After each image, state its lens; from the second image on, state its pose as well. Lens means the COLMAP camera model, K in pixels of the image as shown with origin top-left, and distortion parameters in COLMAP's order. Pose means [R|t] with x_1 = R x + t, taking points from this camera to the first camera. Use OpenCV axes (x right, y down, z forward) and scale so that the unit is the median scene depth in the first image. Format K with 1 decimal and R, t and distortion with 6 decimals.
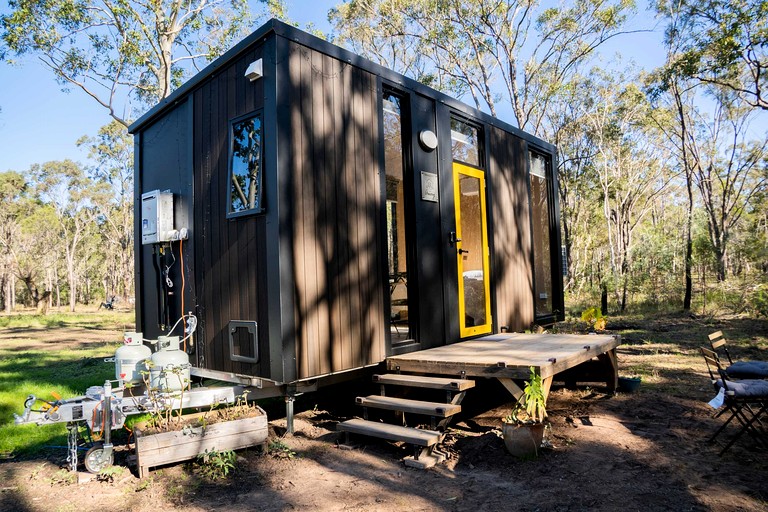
lens RADIAL K [[661.8, 0, 384.0], [0, 661.8, 256.0], [0, 0, 1]] dist [-0.002193, -0.002204]
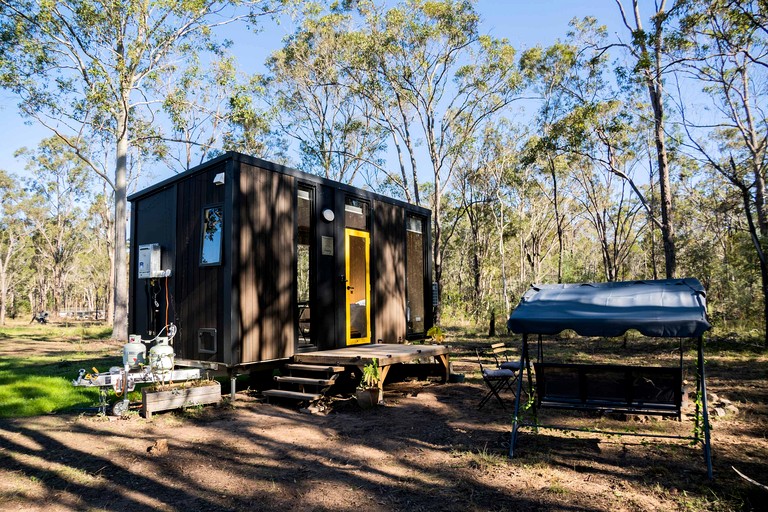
lens RADIAL K [[780.0, 0, 384.0], [0, 780.0, 256.0], [0, 0, 1]] dist [-0.158417, 0.420869]
pose [[0.997257, 0.028328, 0.068388, 0.082924], [-0.026993, 0.999428, -0.020367, -0.051866], [-0.068925, 0.018465, 0.997451, -0.881334]]
